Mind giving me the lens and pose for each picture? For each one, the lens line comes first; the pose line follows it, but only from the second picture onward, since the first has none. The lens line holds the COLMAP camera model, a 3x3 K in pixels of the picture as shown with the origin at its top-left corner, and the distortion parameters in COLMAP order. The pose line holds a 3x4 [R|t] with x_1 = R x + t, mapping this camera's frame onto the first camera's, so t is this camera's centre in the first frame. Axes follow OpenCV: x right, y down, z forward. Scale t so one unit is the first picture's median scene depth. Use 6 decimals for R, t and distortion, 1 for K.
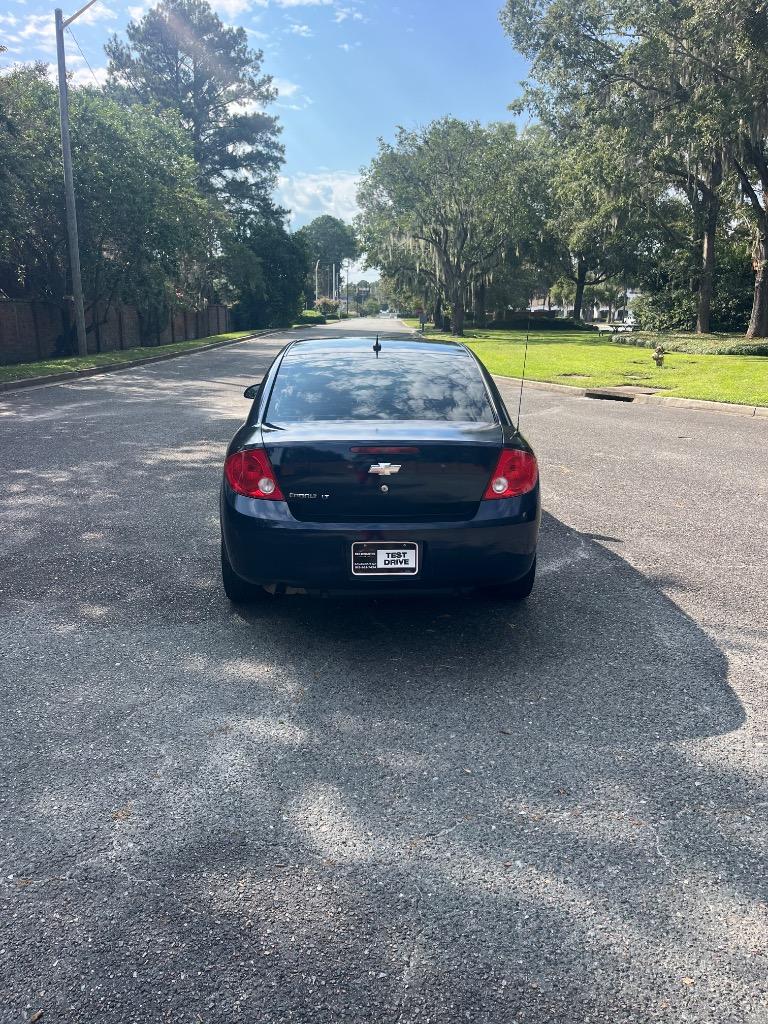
lens RADIAL K [[756.5, 0, 386.0], [0, 756.5, 511.8], [0, 0, 1]] dist [0.002829, -0.003590]
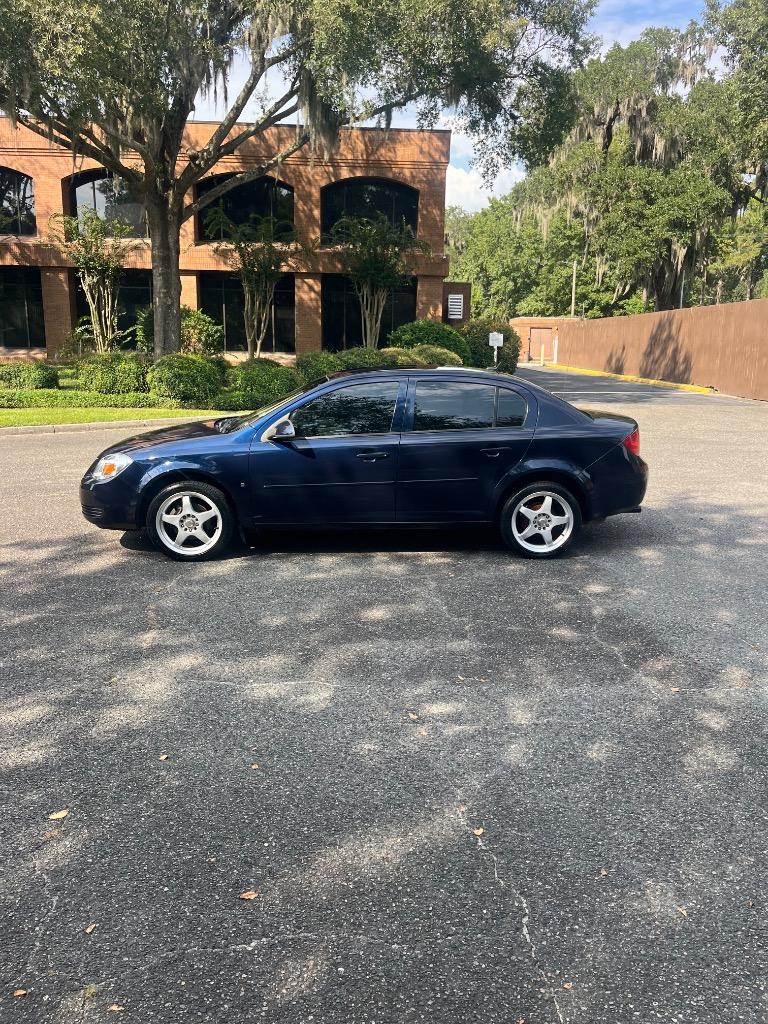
lens RADIAL K [[756.5, 0, 386.3], [0, 756.5, 514.3], [0, 0, 1]] dist [0.002829, -0.003590]
pose [[-0.008684, -0.214429, 0.976701, -1.657728], [0.231283, 0.949822, 0.210584, -0.342709], [-0.972848, 0.227723, 0.041346, 1.336747]]
